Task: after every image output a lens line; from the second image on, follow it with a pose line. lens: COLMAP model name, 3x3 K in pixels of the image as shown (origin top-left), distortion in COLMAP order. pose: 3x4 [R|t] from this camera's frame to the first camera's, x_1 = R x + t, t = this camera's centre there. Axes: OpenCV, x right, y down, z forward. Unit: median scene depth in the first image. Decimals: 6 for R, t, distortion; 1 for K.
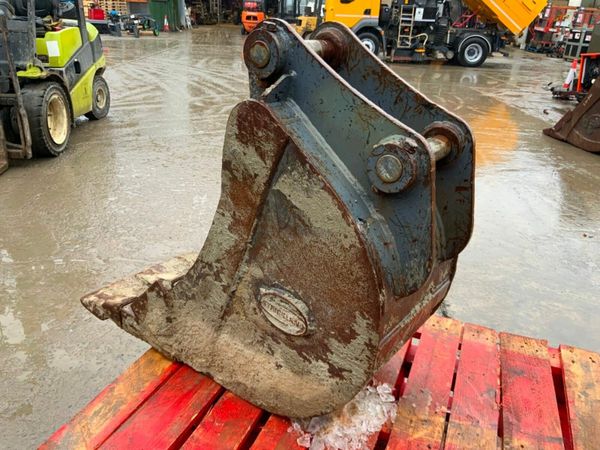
lens RADIAL K [[494.7, 0, 300.8], [0, 494.7, 226.3], [0, 0, 1]] dist [0.112780, -0.214192]
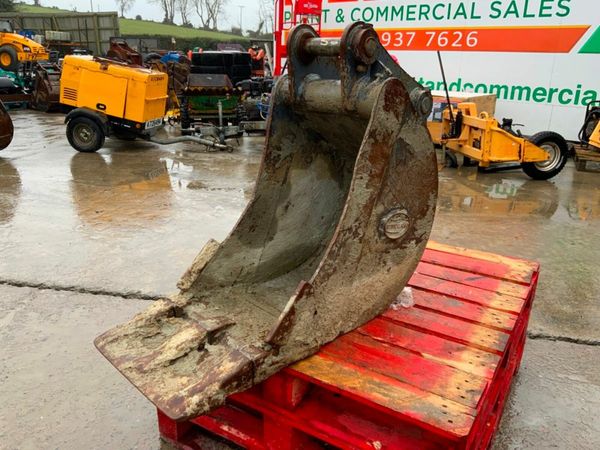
lens RADIAL K [[494.7, 0, 300.8], [0, 494.7, 226.3], [0, 0, 1]] dist [0.112780, -0.214192]
pose [[0.169807, -0.357371, 0.918396, -1.203675], [0.370309, 0.886772, 0.276597, -0.278205], [-0.913256, 0.293122, 0.282918, 0.721138]]
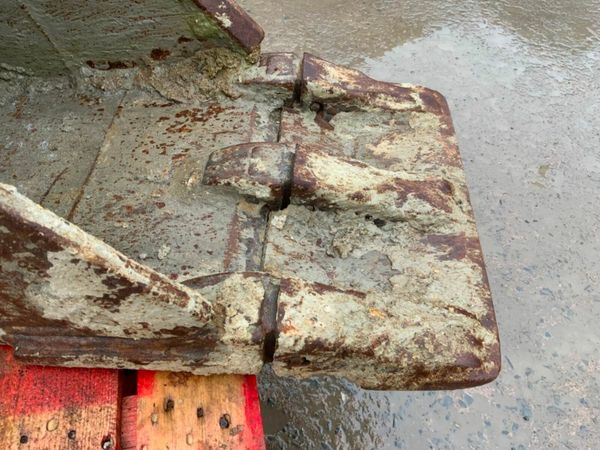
lens RADIAL K [[494.7, 0, 300.8], [0, 494.7, 226.3], [0, 0, 1]] dist [0.112780, -0.214192]
pose [[-0.832485, 0.375855, -0.407064, -0.117585], [-0.285506, 0.338630, 0.896558, -0.250150], [0.474820, 0.862590, -0.174596, 1.426376]]
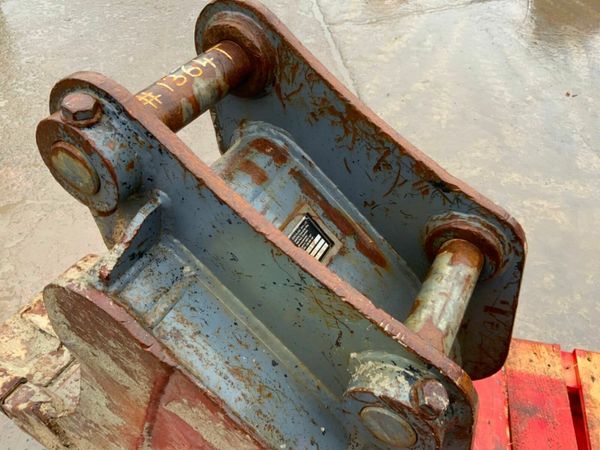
lens RADIAL K [[494.7, 0, 300.8], [0, 494.7, 226.3], [0, 0, 1]] dist [0.112780, -0.214192]
pose [[0.990301, -0.123177, 0.064278, 0.059908], [0.092811, 0.930744, 0.353698, -0.336033], [-0.103393, -0.344302, 0.933148, 0.433765]]
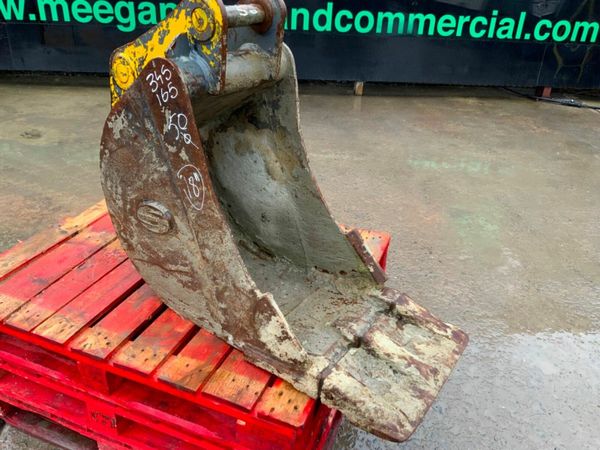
lens RADIAL K [[494.7, 0, 300.8], [0, 494.7, 226.3], [0, 0, 1]] dist [0.112780, -0.214192]
pose [[-0.995221, -0.075475, -0.061960, -0.090747], [-0.095396, 0.615905, 0.782023, -0.820997], [-0.020862, 0.784197, -0.620162, 1.781926]]
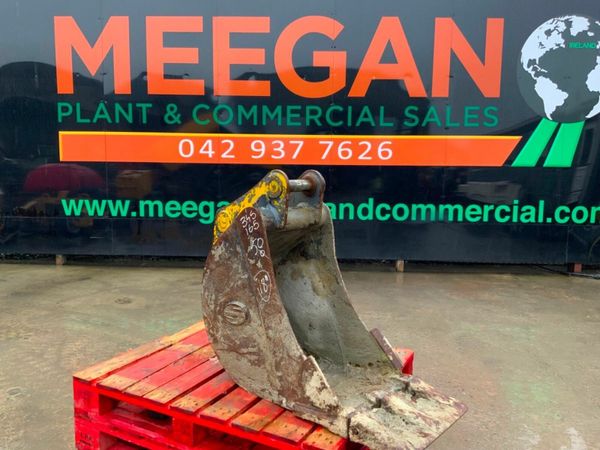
lens RADIAL K [[494.7, 0, 300.8], [0, 494.7, 226.3], [0, 0, 1]] dist [0.112780, -0.214192]
pose [[-0.994523, -0.072154, 0.075613, -0.146667], [-0.024670, 0.865079, 0.501029, -0.992406], [-0.101562, 0.496420, -0.862121, 2.312404]]
